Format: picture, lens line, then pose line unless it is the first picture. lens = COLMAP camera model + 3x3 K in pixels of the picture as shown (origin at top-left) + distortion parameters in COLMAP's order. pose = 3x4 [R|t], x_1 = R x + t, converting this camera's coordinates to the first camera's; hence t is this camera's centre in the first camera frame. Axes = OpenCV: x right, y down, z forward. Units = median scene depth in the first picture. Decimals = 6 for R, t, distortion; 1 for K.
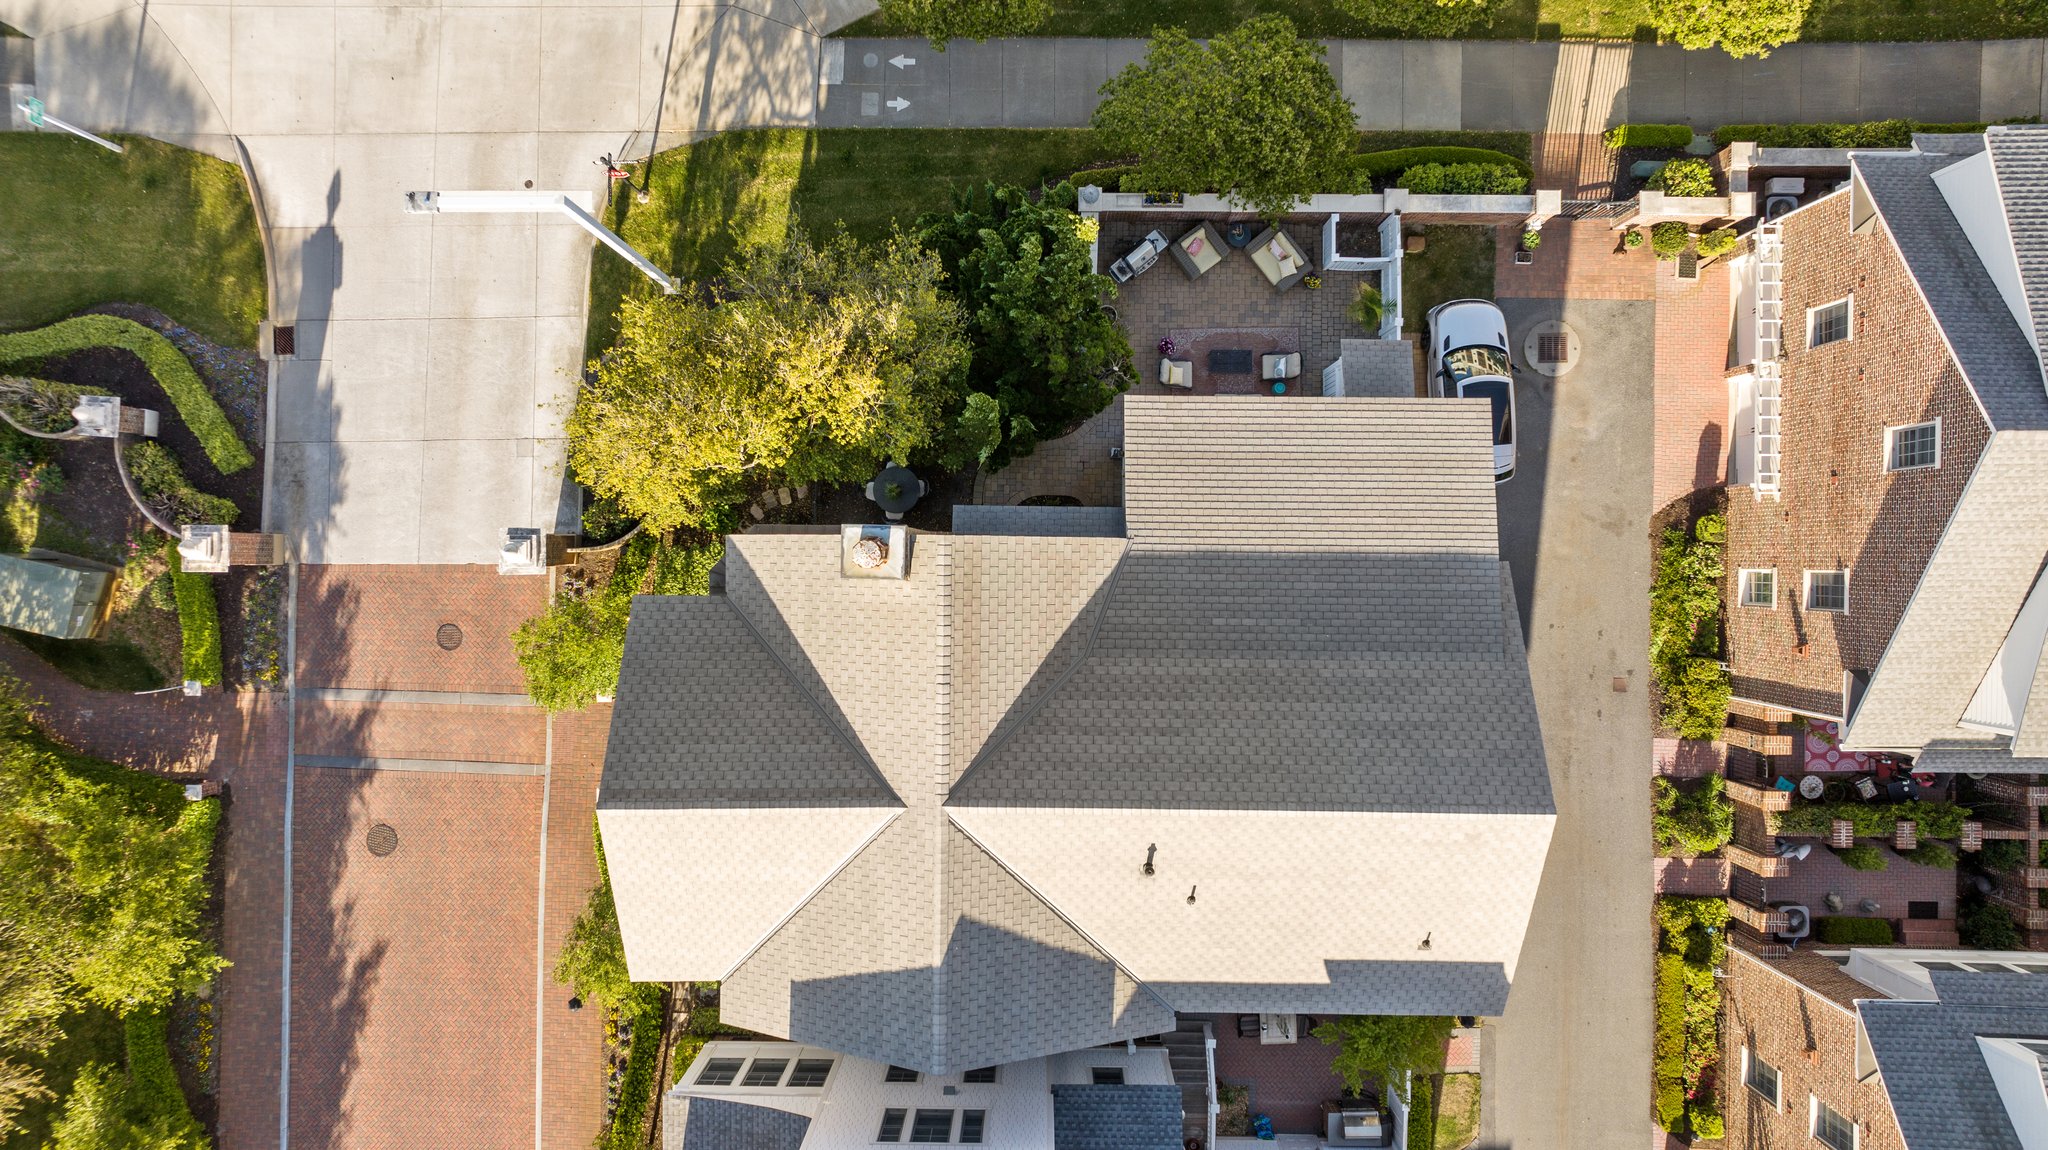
lens RADIAL K [[1429.3, 0, 1024.0], [0, 1429.3, 575.0], [0, 0, 1]] dist [-0.016260, -0.001143]
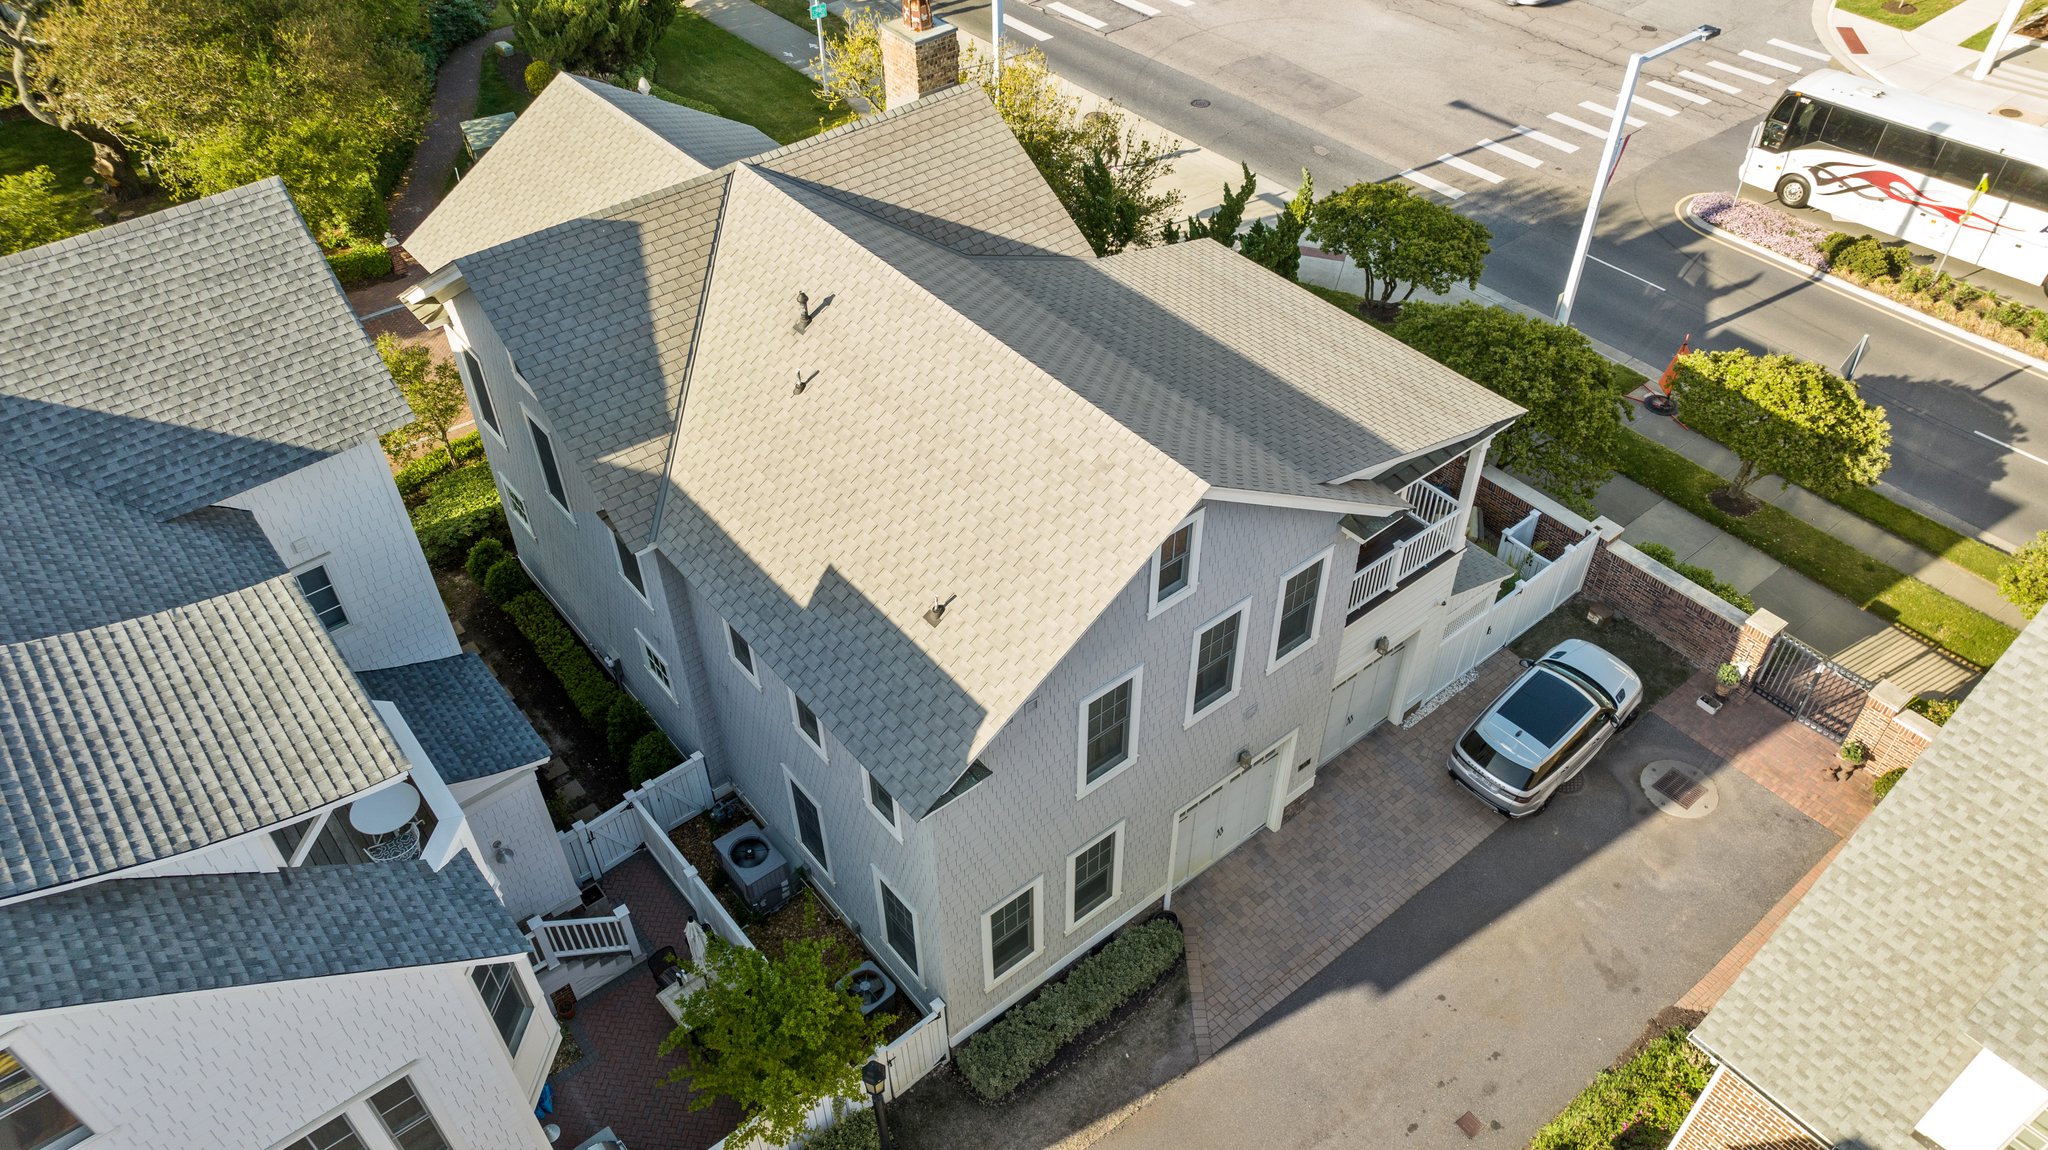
lens RADIAL K [[1452.6, 0, 1024.0], [0, 1452.6, 575.0], [0, 0, 1]] dist [-0.048175, 0.058250]
pose [[0.636361, 0.524762, -0.565393, 0.523003], [-0.771365, 0.426817, -0.472042, 0.414733], [-0.006390, 0.736513, 0.676393, 0.412856]]
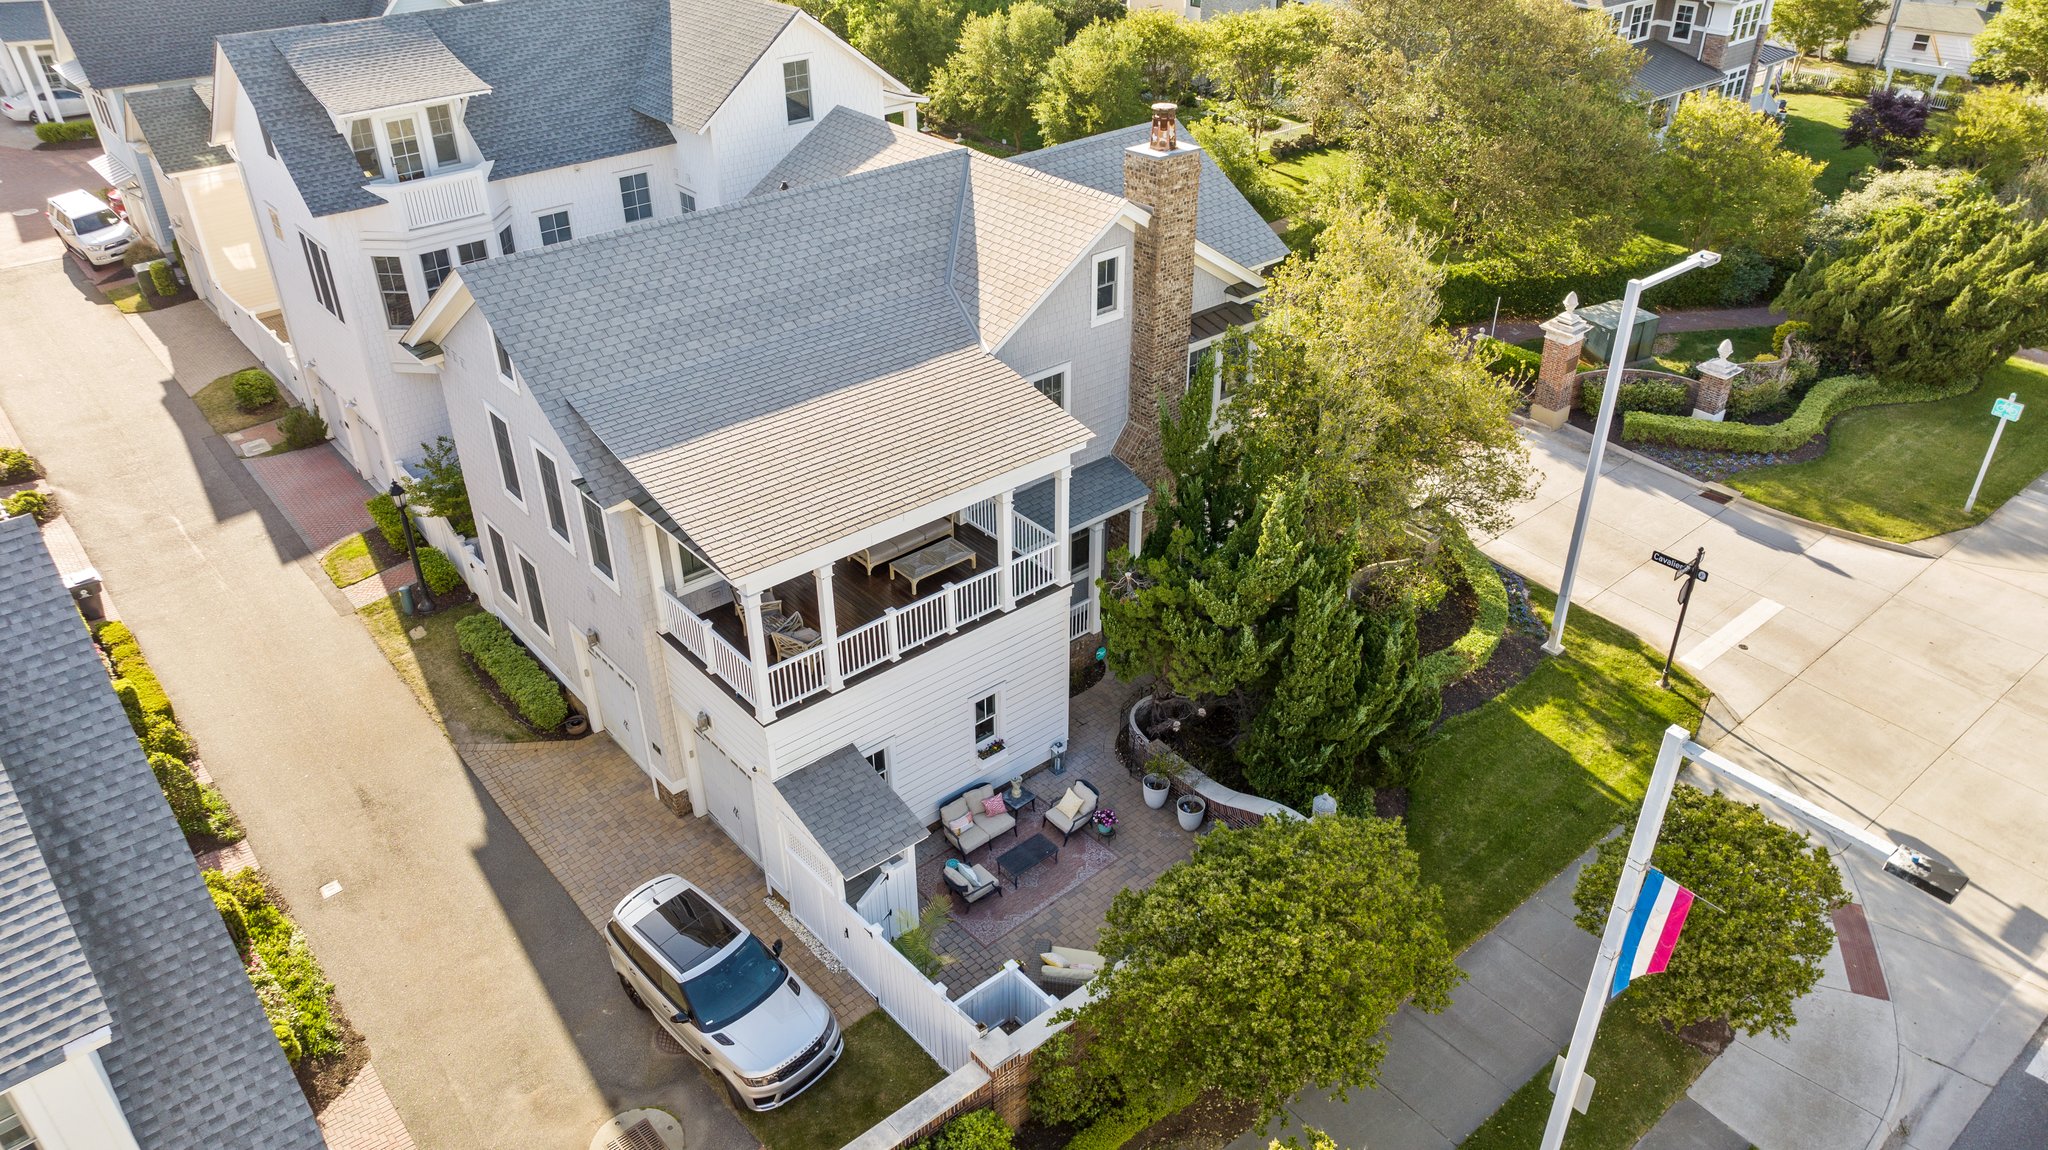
lens RADIAL K [[1452.6, 0, 1024.0], [0, 1452.6, 575.0], [0, 0, 1]] dist [-0.048175, 0.058250]
pose [[-0.757425, 0.361977, -0.543397, 0.492426], [-0.652816, -0.404797, 0.640290, -0.559041], [0.011805, 0.839709, 0.542908, 0.472953]]
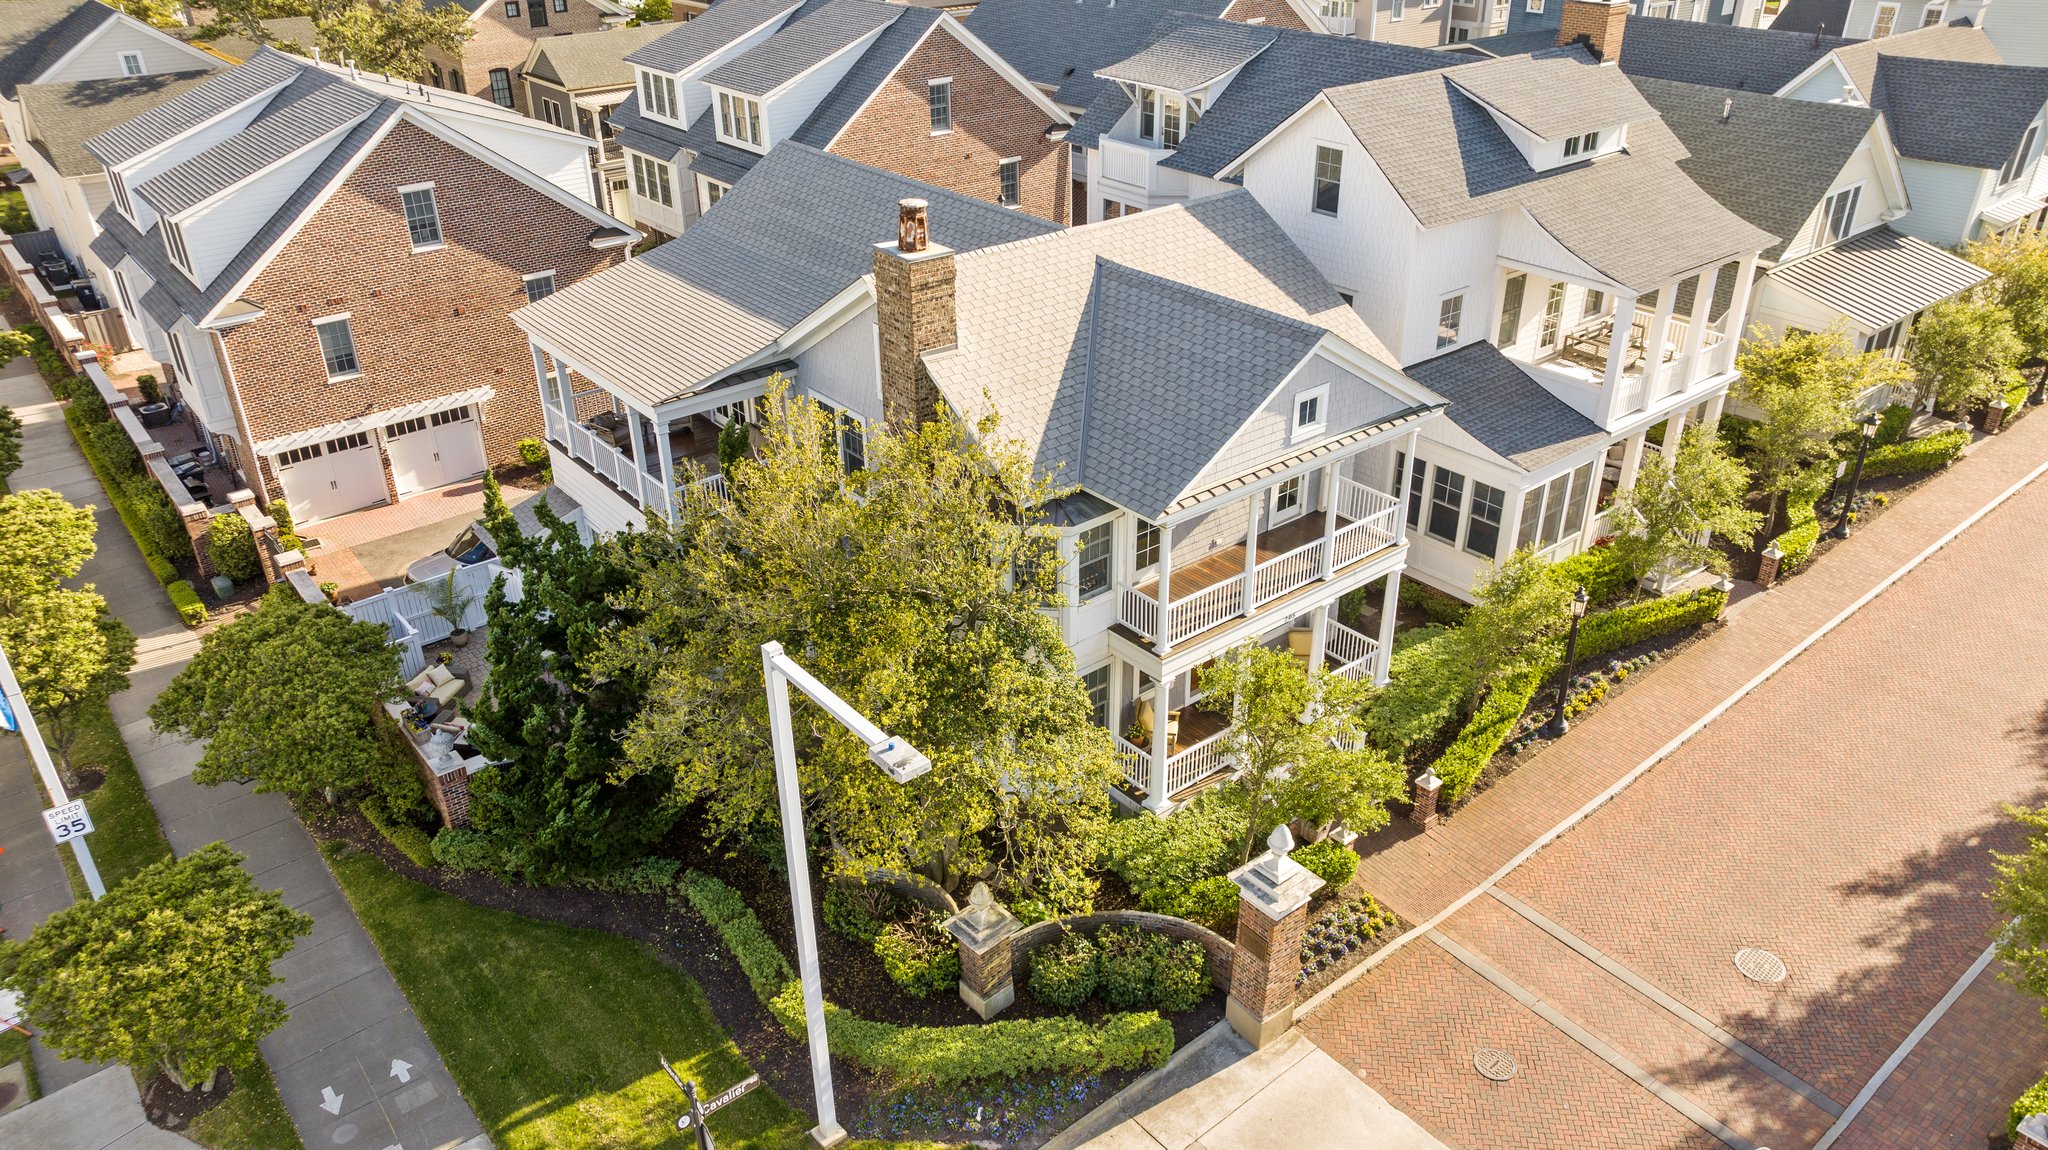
lens RADIAL K [[1453.5, 0, 1024.0], [0, 1453.5, 575.0], [0, 0, 1]] dist [-0.026447, 0.007577]
pose [[-0.634715, -0.353993, 0.686896, -0.664800], [0.772696, -0.300926, 0.558914, -0.428184], [0.008853, 0.885513, 0.464531, 0.522690]]
